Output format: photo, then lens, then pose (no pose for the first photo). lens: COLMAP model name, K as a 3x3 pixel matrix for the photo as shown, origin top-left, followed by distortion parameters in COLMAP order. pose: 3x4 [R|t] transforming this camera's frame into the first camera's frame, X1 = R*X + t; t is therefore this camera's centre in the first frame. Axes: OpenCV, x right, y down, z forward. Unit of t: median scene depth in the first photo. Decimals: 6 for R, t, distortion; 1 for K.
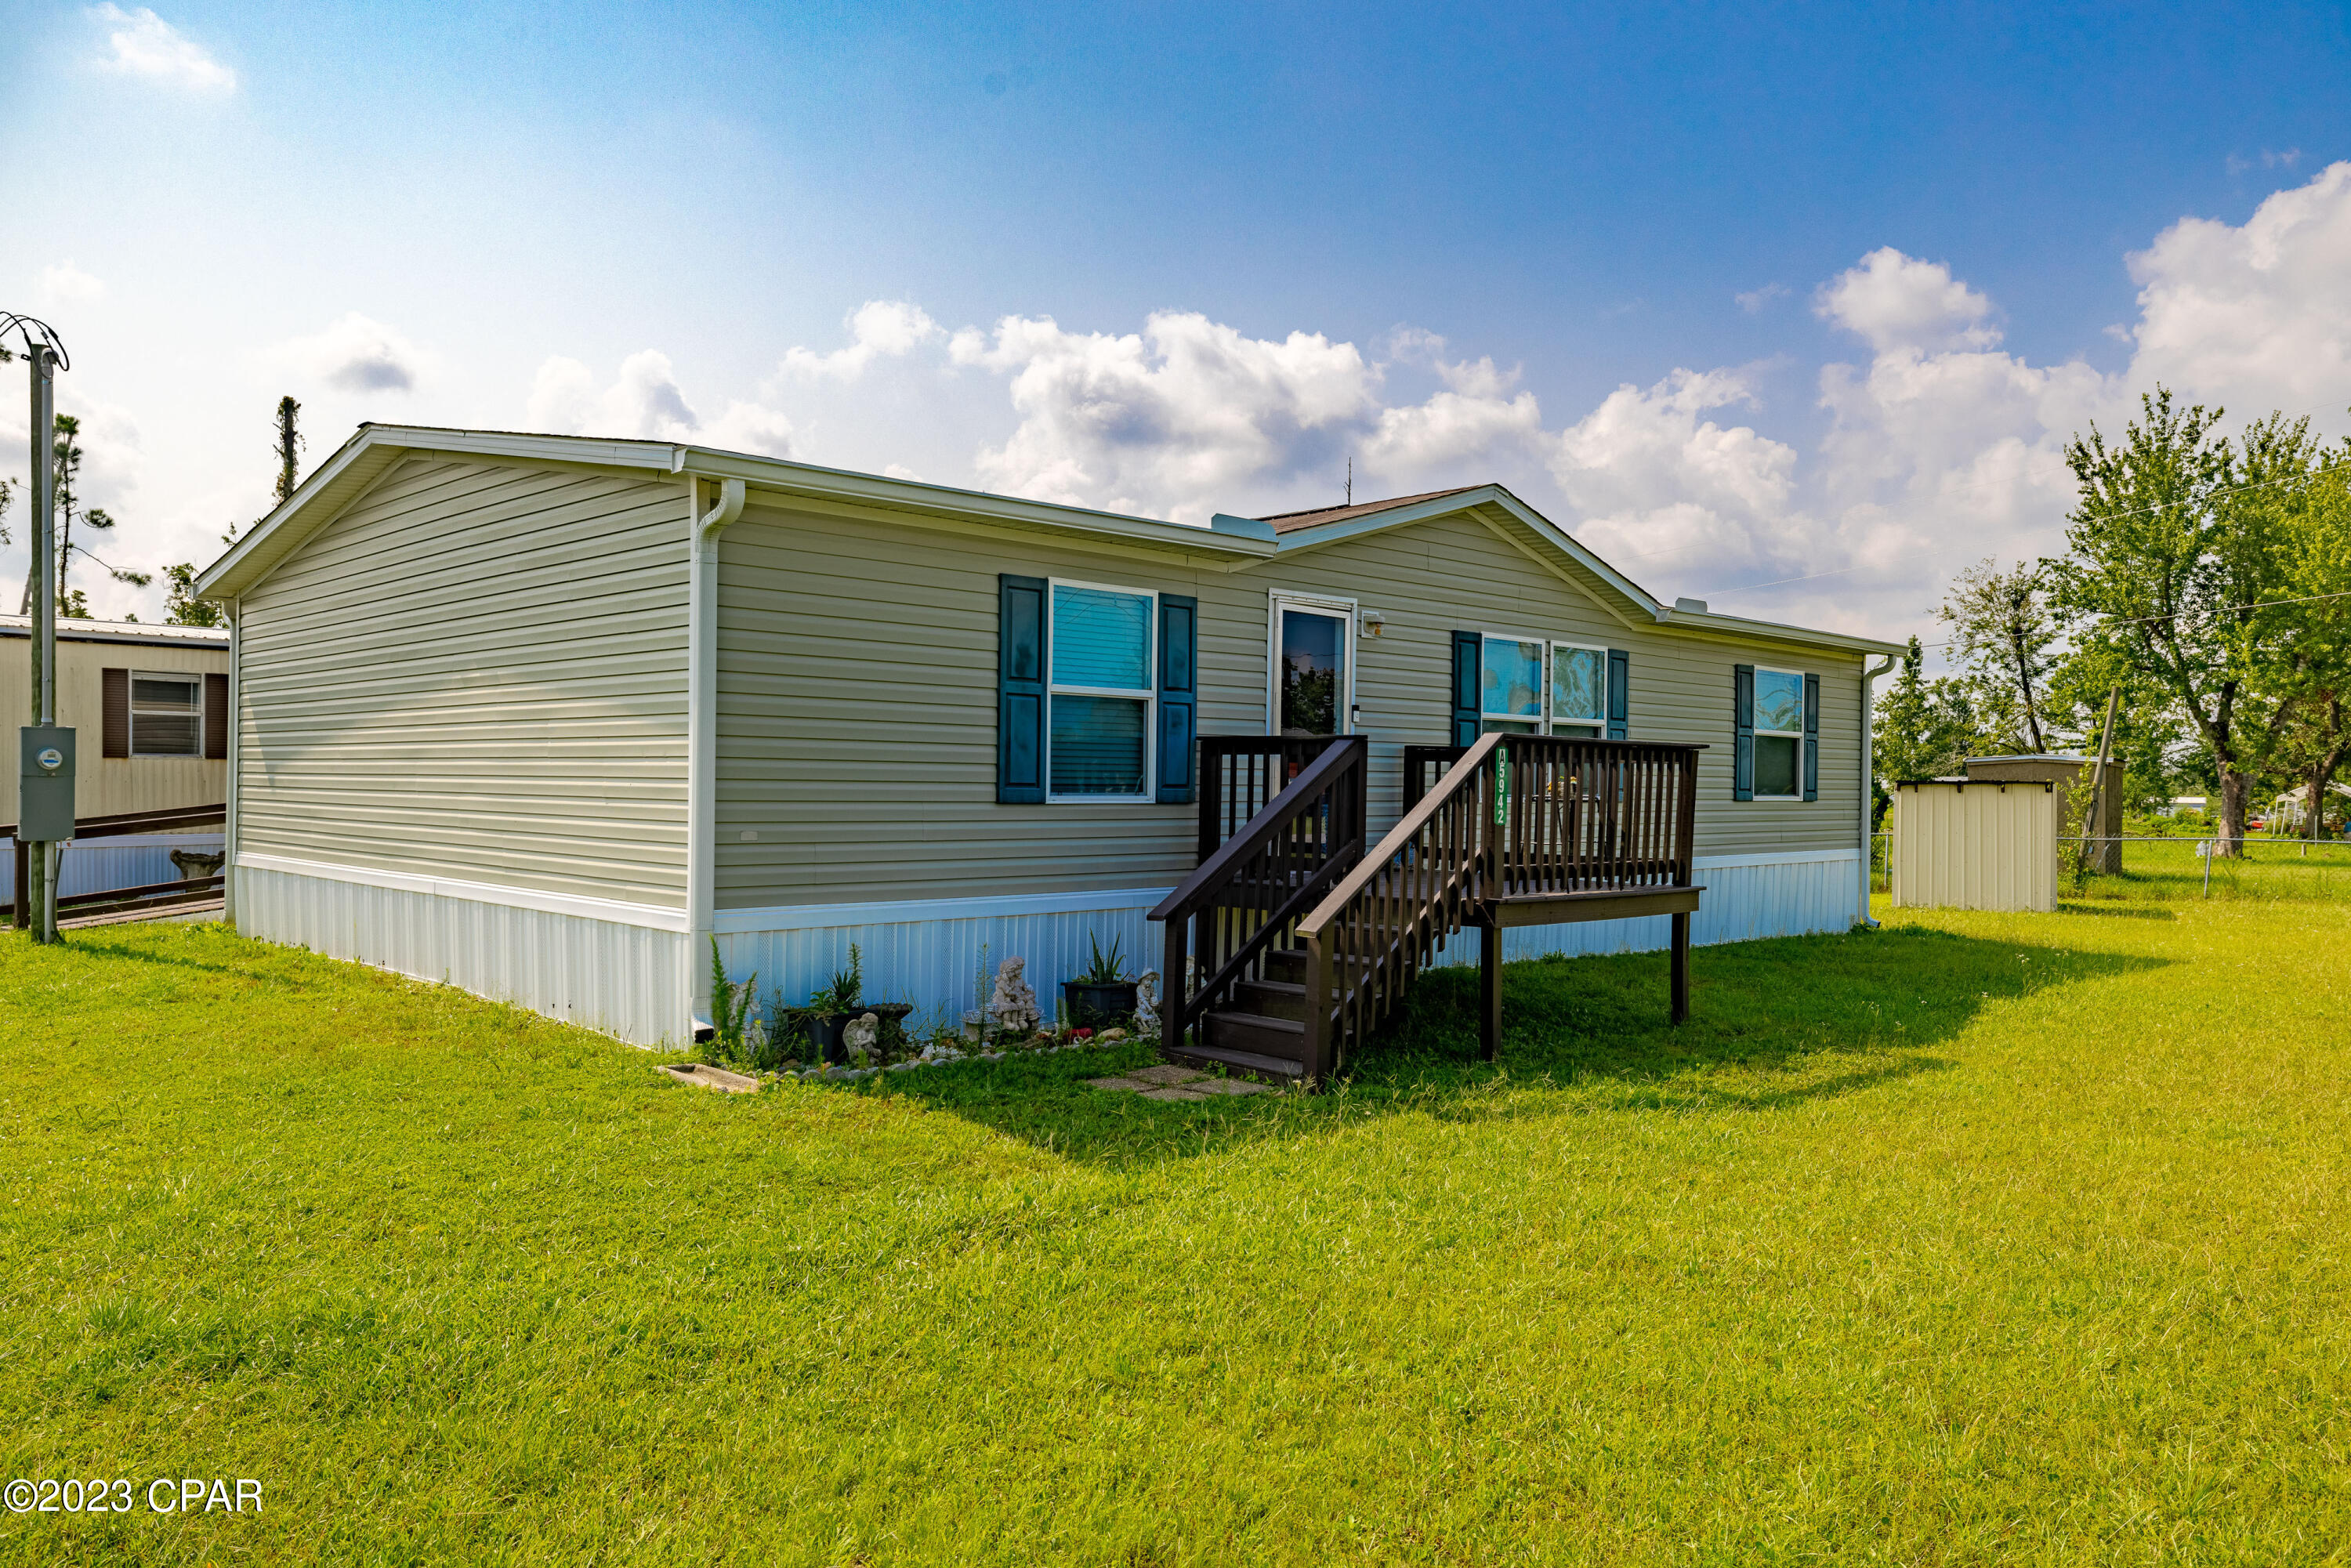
lens RADIAL K [[1631.6, 0, 1173.5], [0, 1631.6, 782.0], [0, 0, 1]] dist [0.000477, 0.000166]
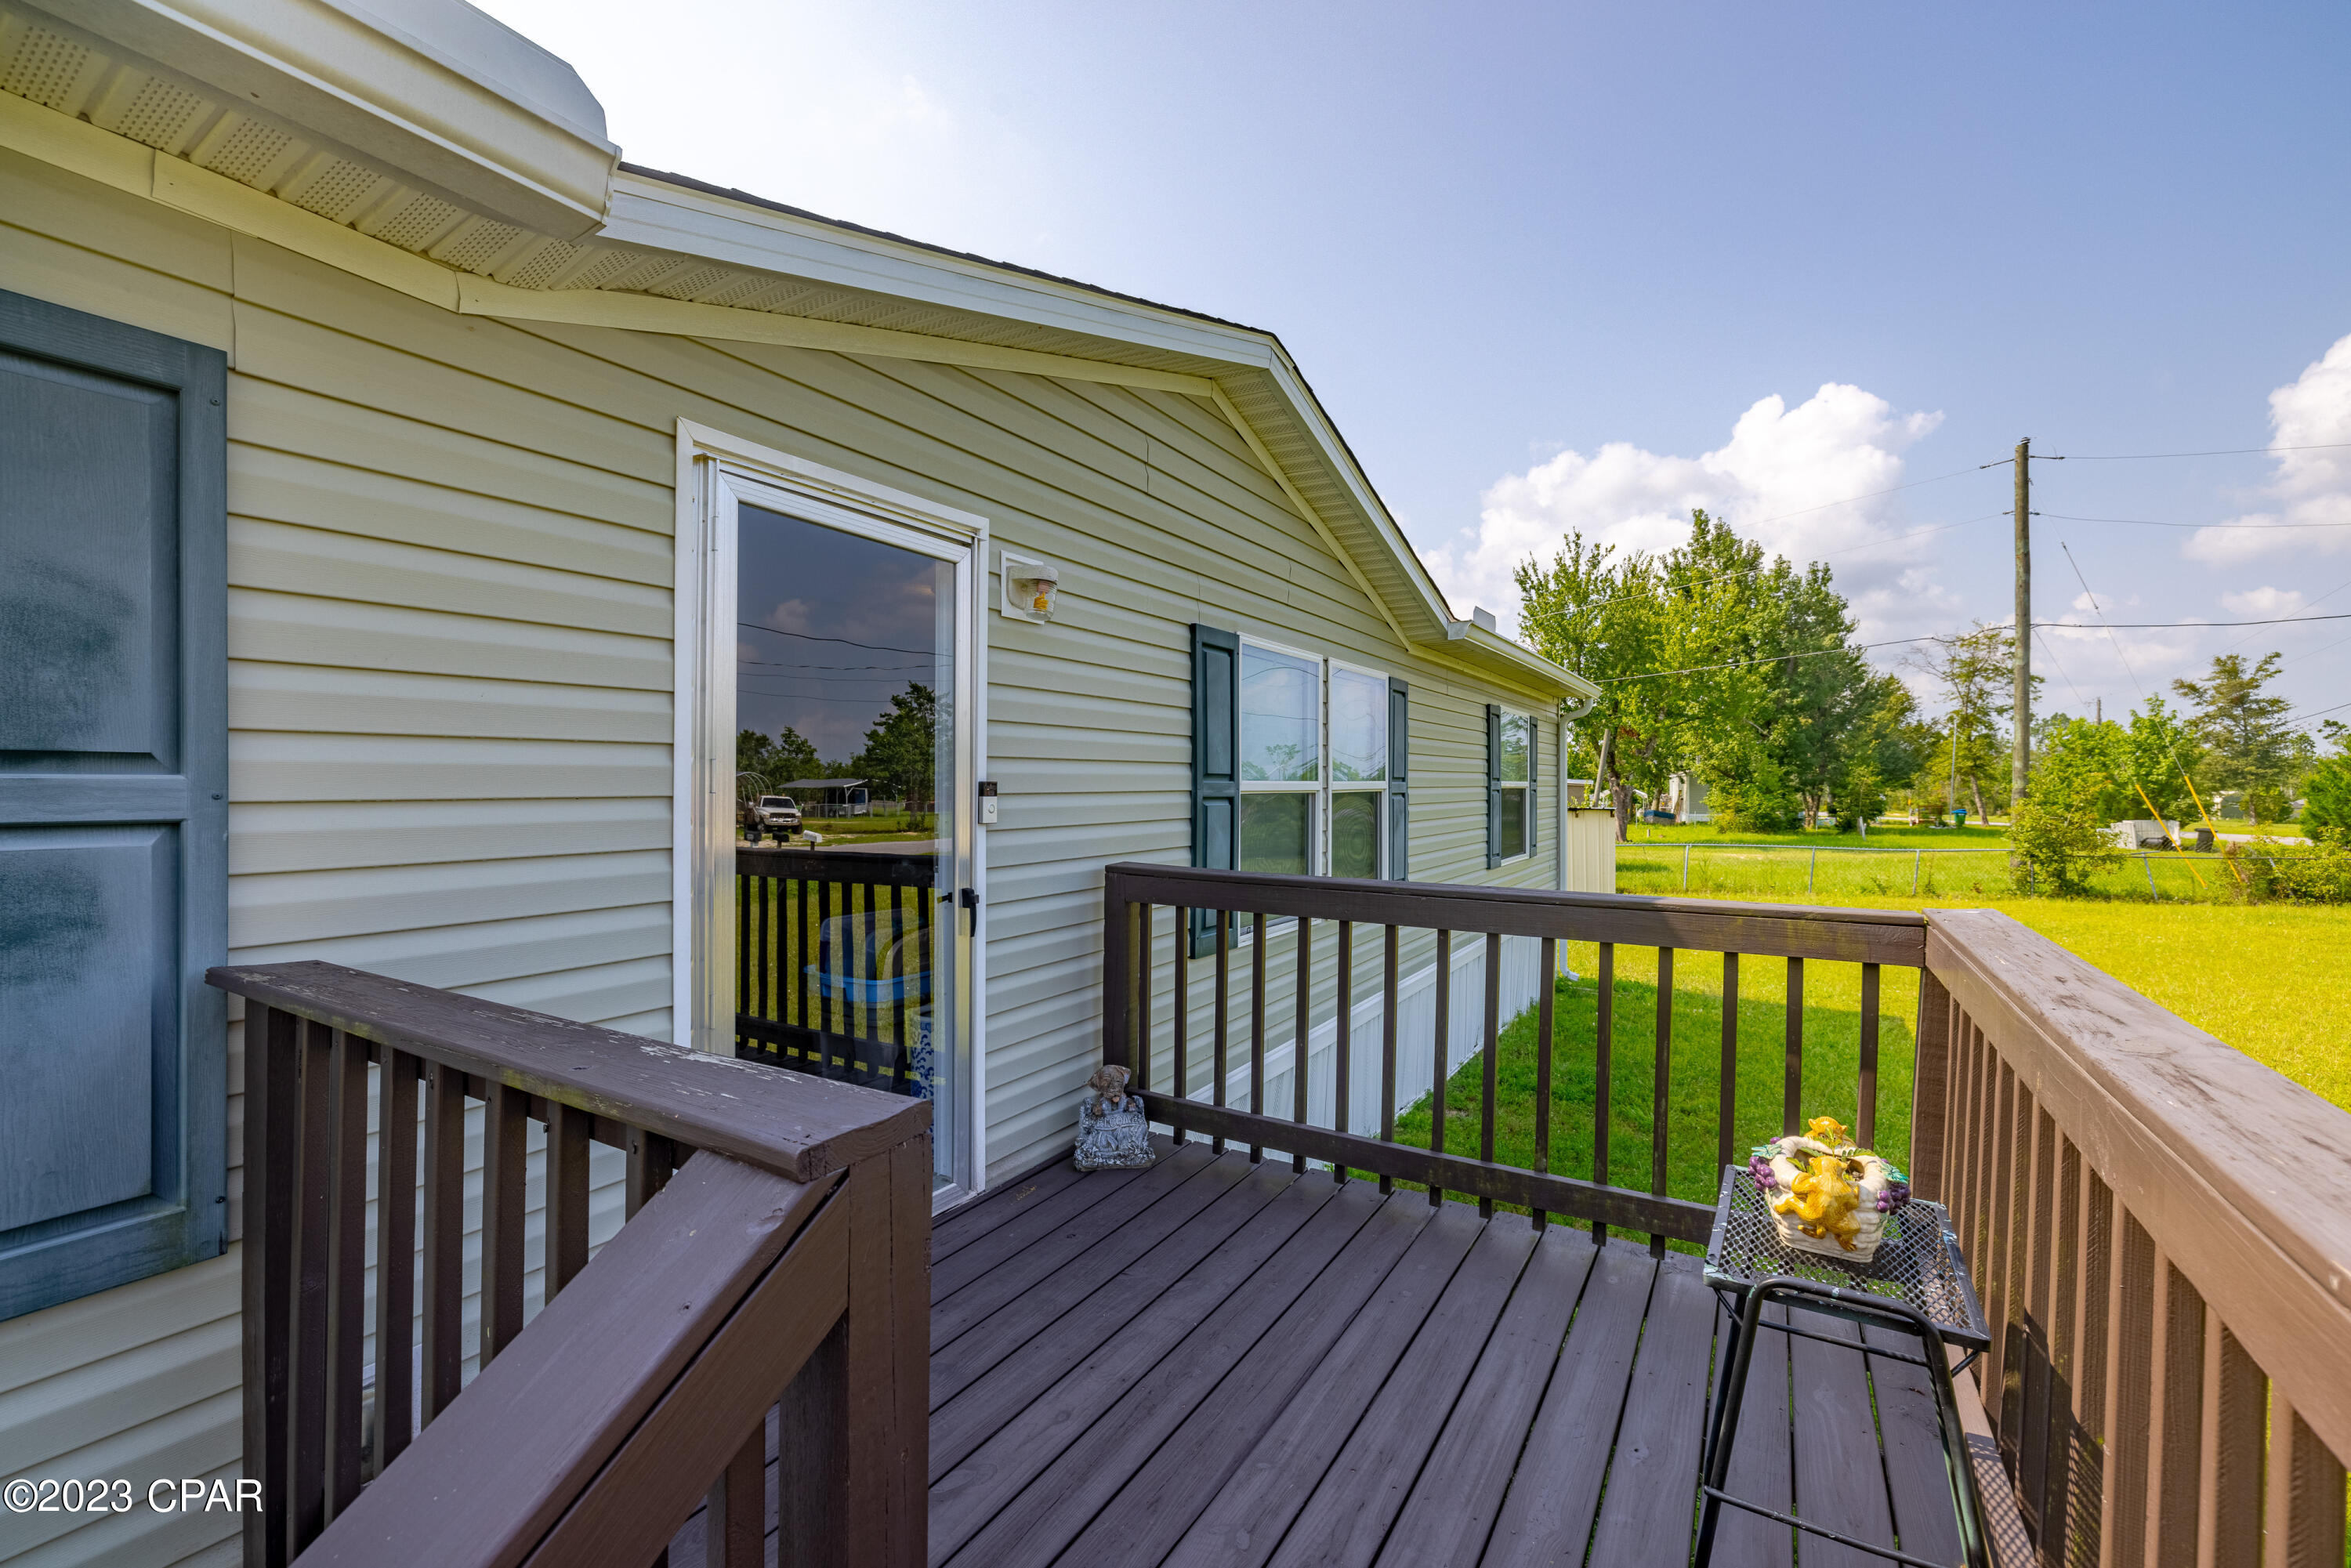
lens RADIAL K [[982.9, 0, 1170.1], [0, 982.9, 784.6], [0, 0, 1]] dist [-0.000216, 0.000211]
pose [[0.972814, -0.011879, 0.231285, 0.091341], [0.011813, 0.999929, 0.001670, -0.042556], [-0.231288, 0.001108, 0.972885, 0.691352]]
